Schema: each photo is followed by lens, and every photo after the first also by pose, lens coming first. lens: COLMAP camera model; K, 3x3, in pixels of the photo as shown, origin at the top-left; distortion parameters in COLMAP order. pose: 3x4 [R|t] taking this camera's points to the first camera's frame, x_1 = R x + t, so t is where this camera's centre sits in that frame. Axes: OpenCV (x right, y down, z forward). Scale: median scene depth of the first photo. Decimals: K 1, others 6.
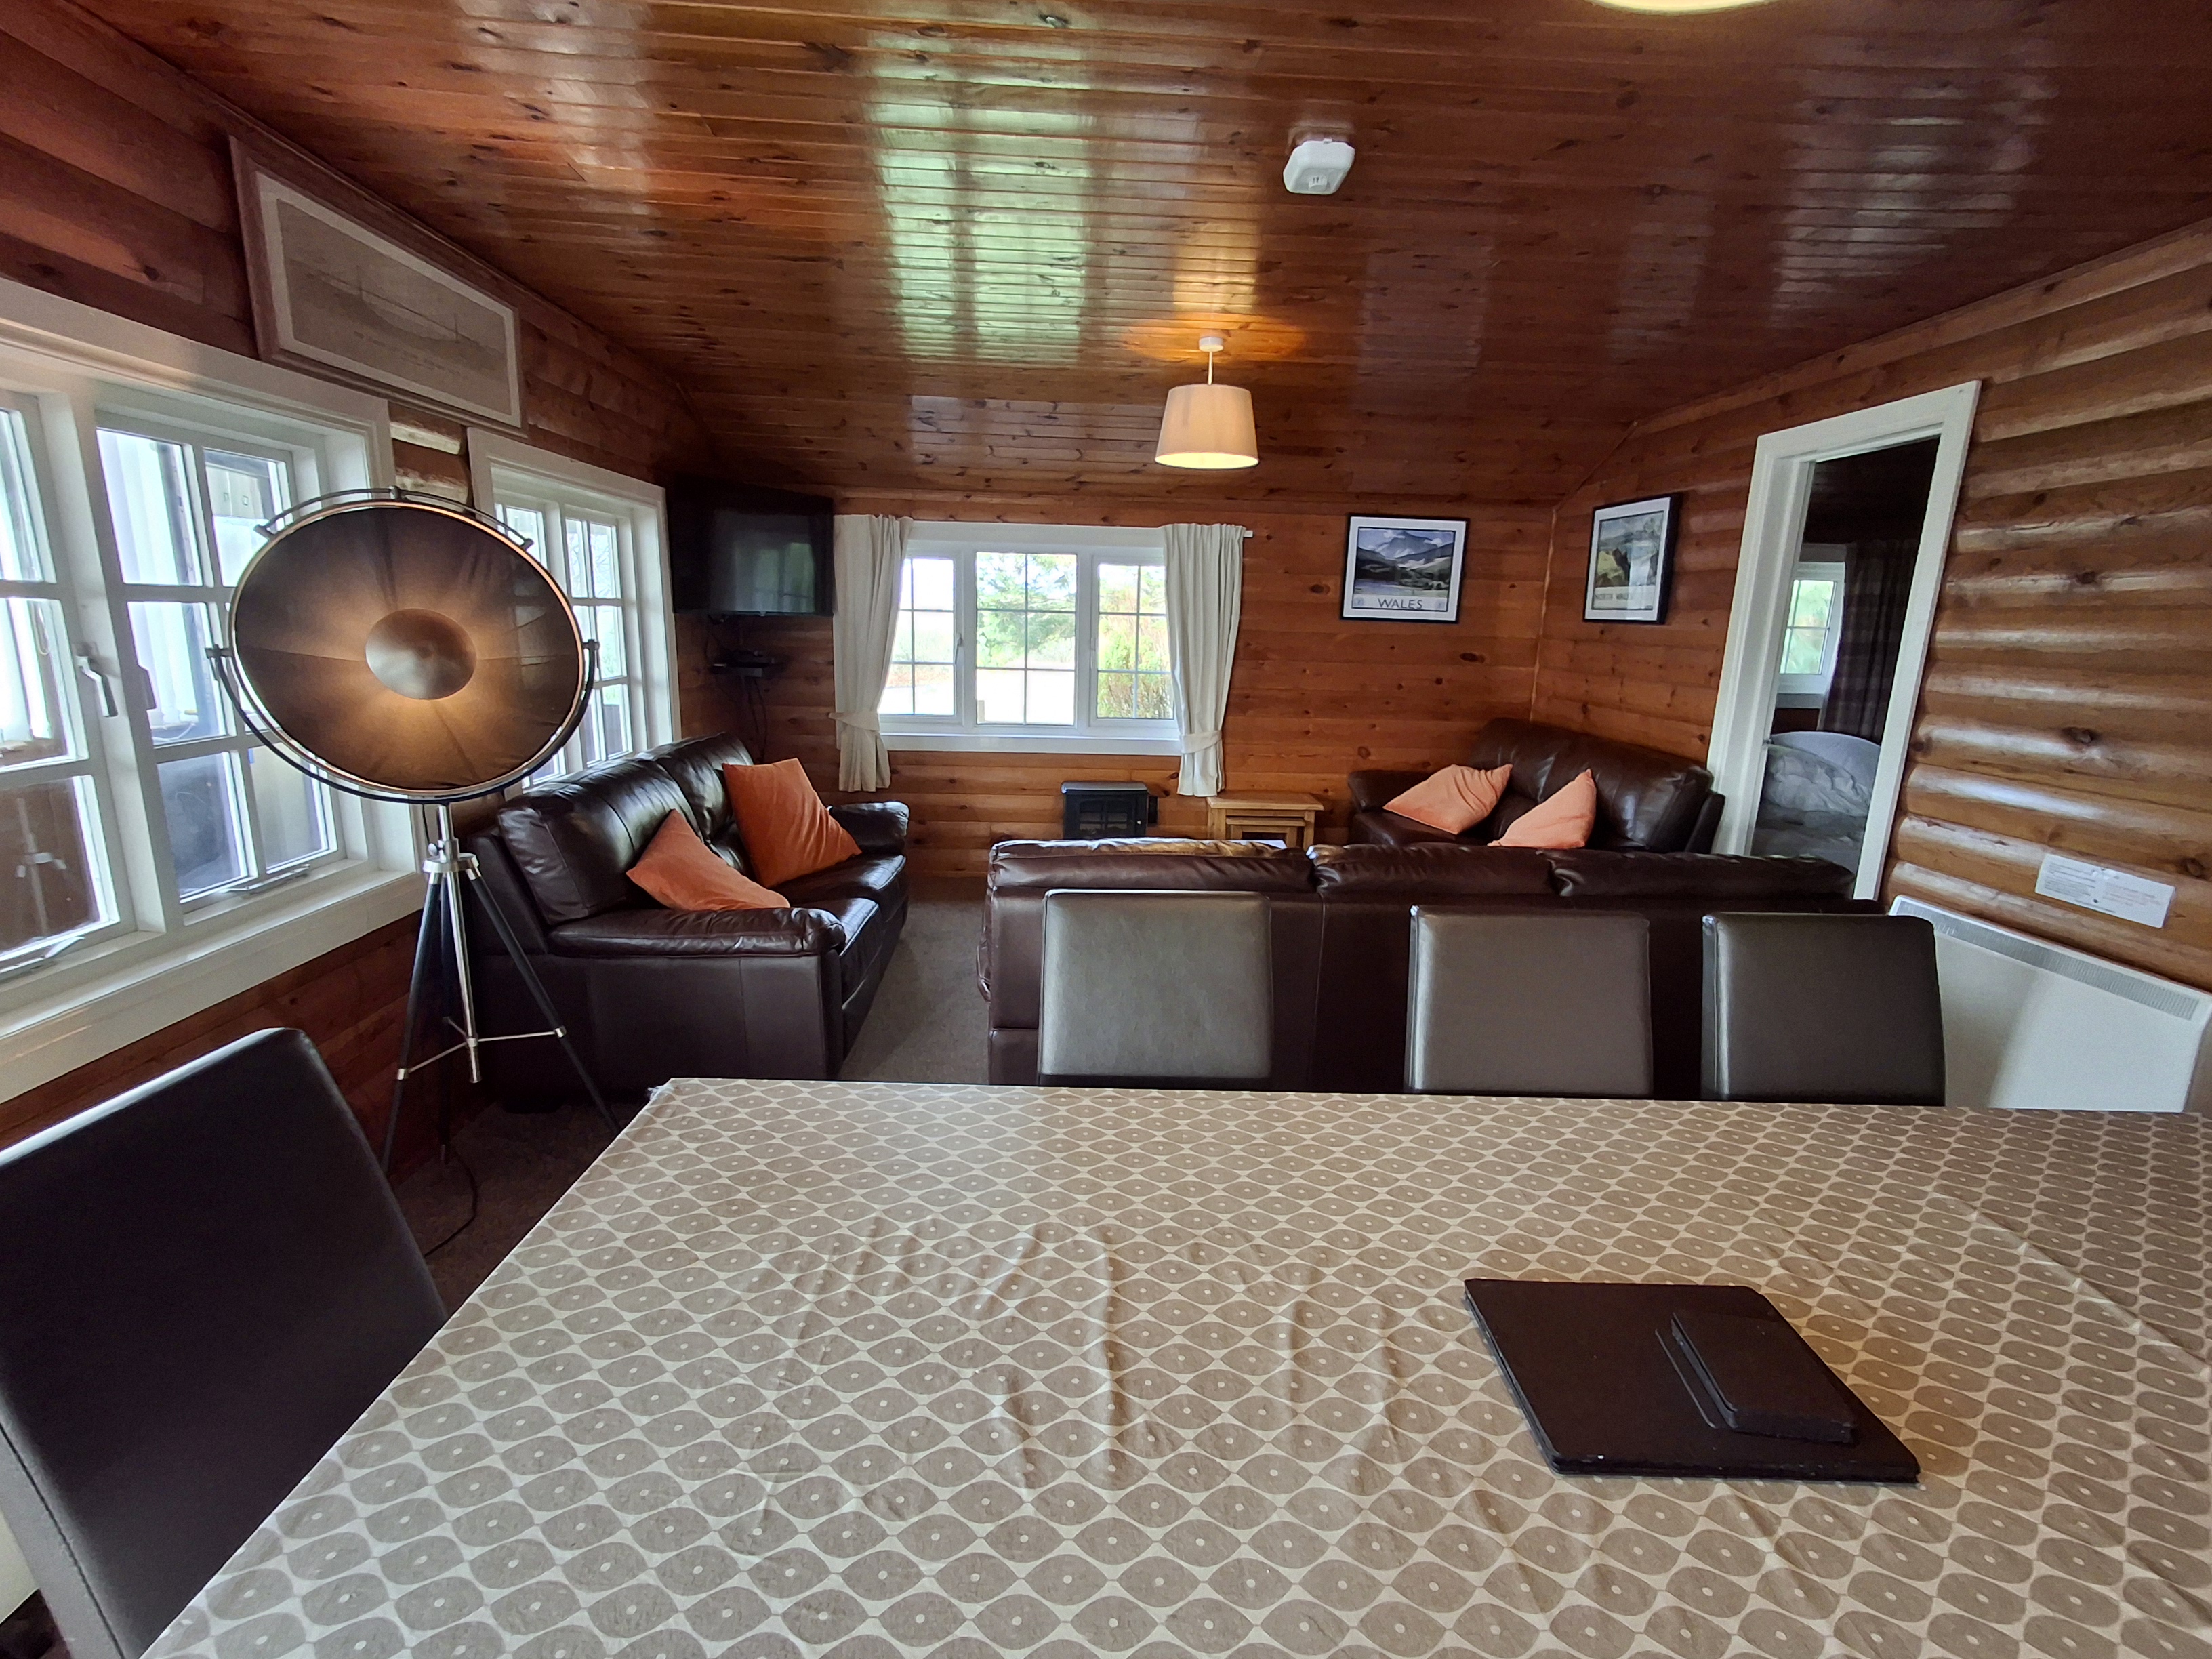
lens RADIAL K [[1009.4, 0, 1106.0], [0, 1009.4, 829.5], [0, 0, 1]] dist [-0.001922, 0.000582]
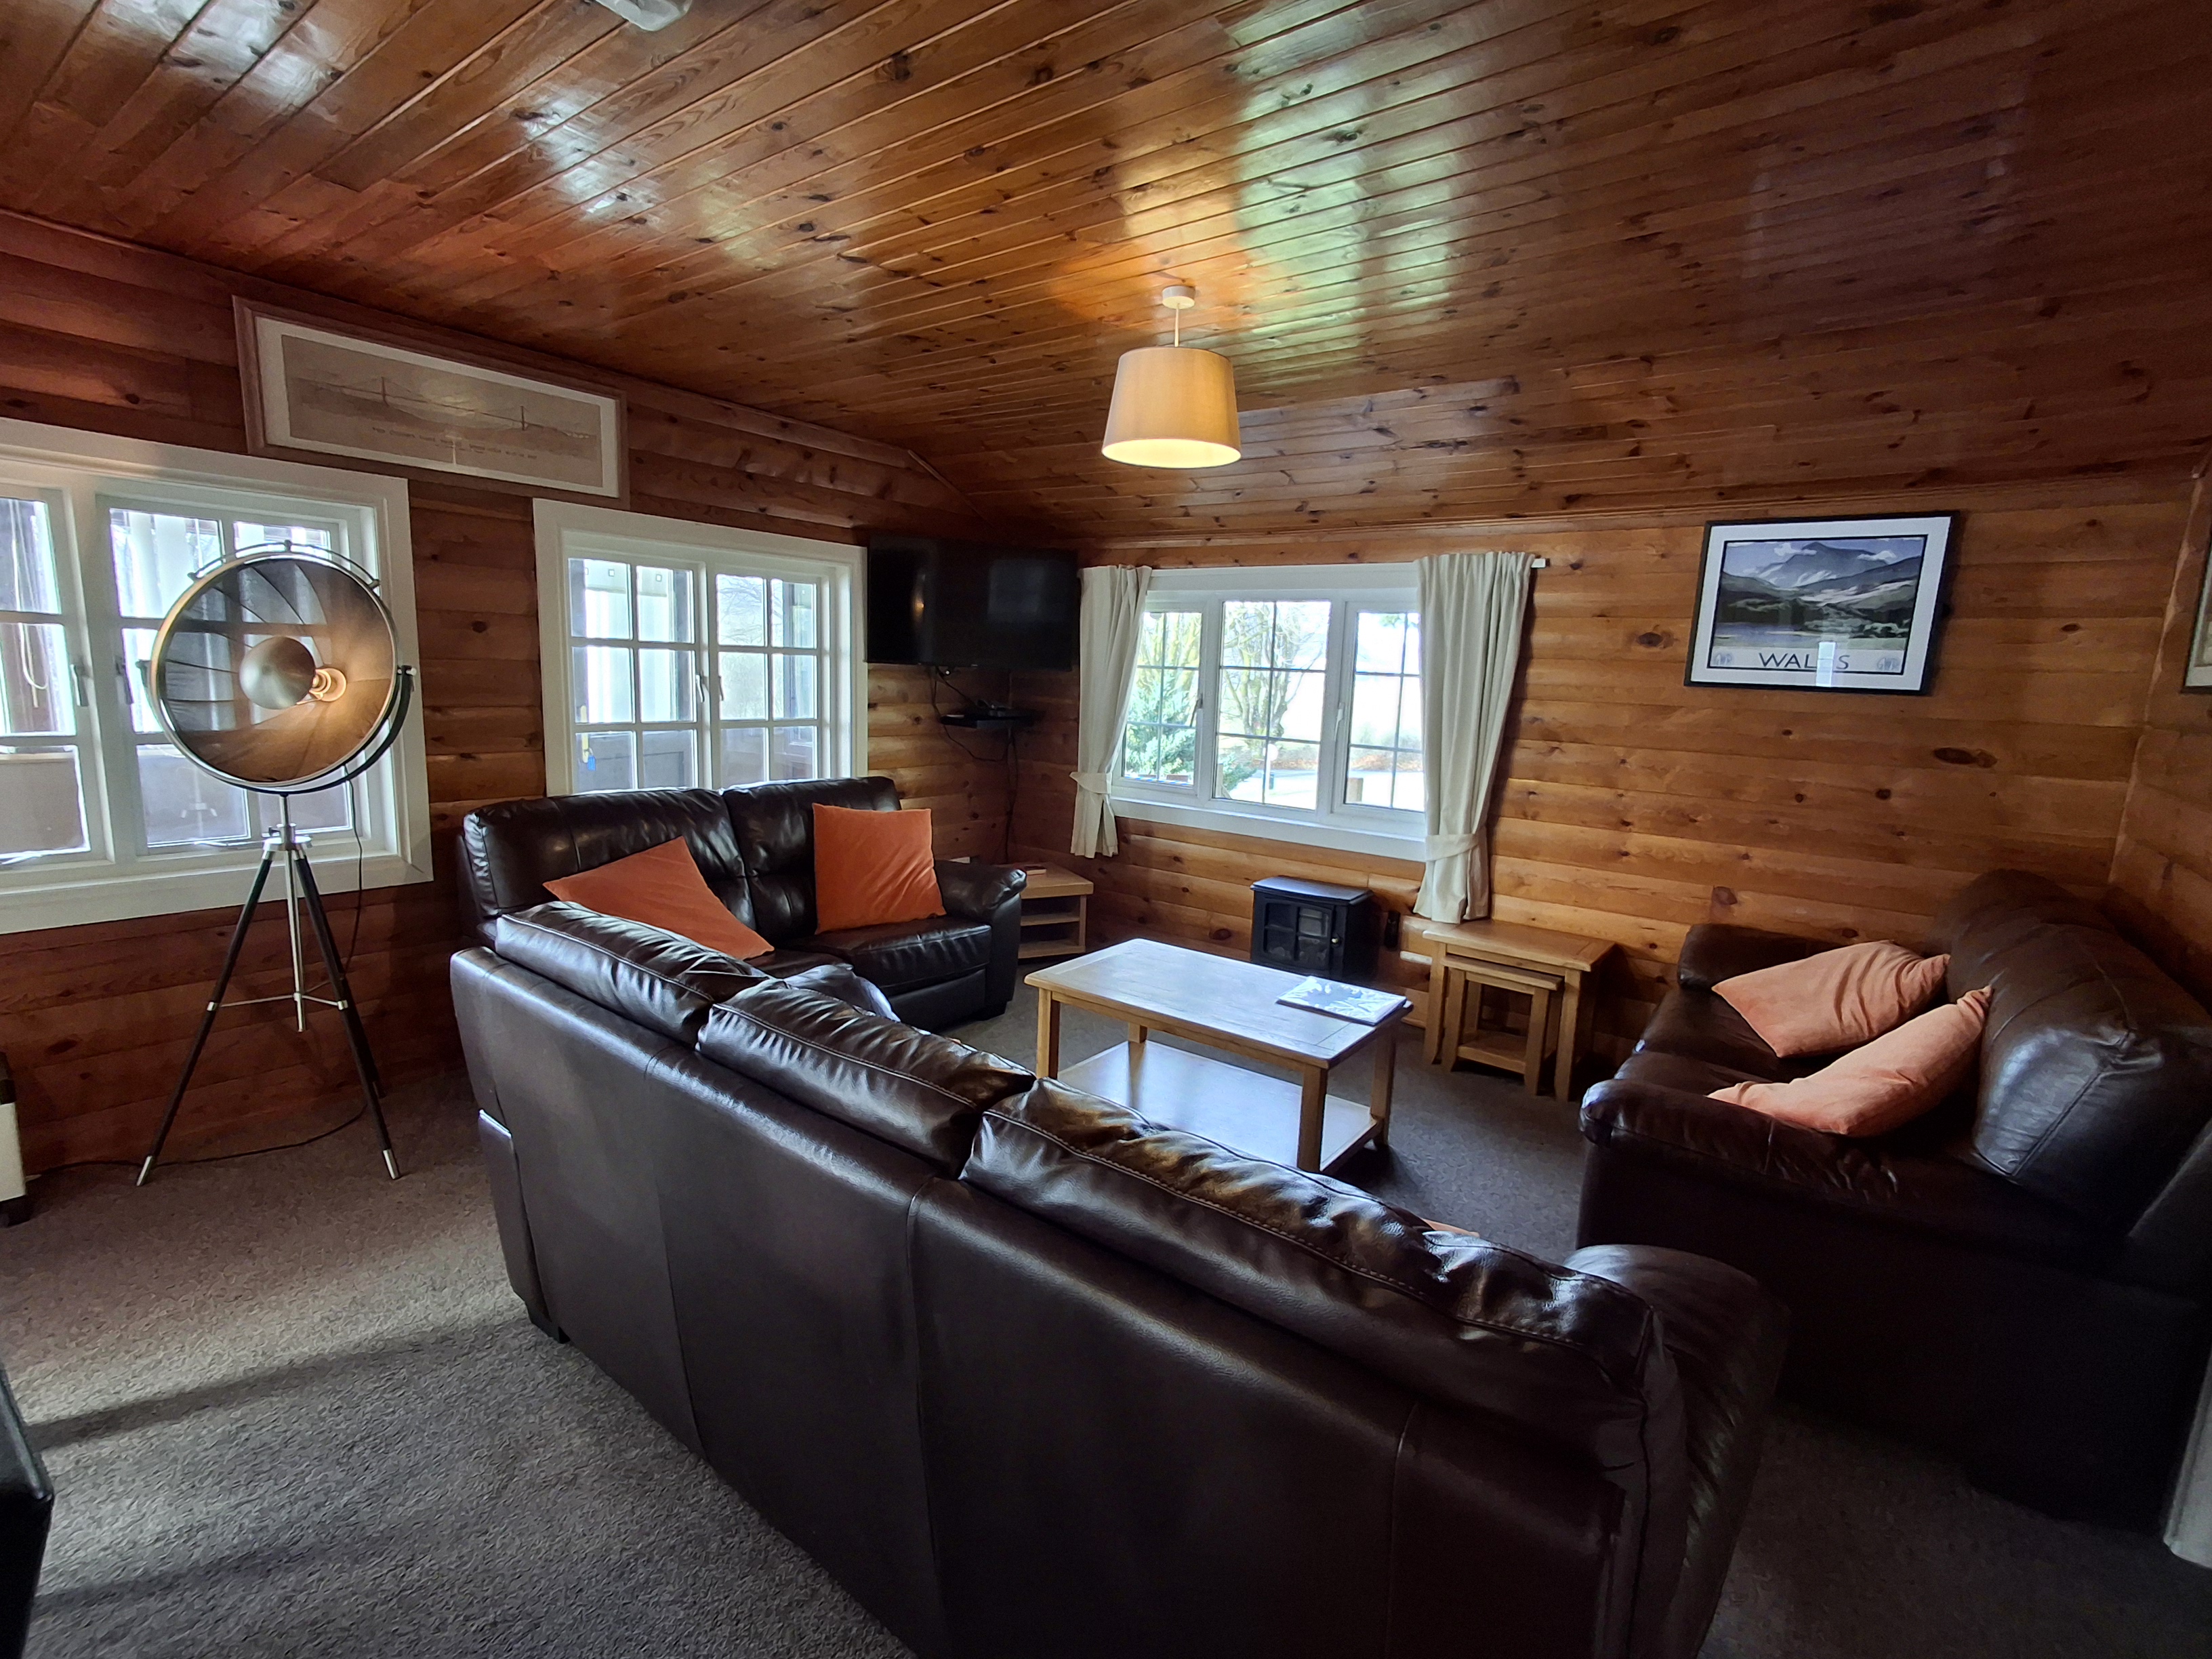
lens RADIAL K [[1017.1, 0, 1106.3], [0, 1017.1, 813.4], [0, 0, 1]] dist [0.013545, -0.000602]
pose [[0.765331, 0.098642, -0.636034, 0.378867], [-0.155690, 0.987213, -0.034234, -0.048820], [0.624524, 0.125224, 0.770902, 0.284529]]
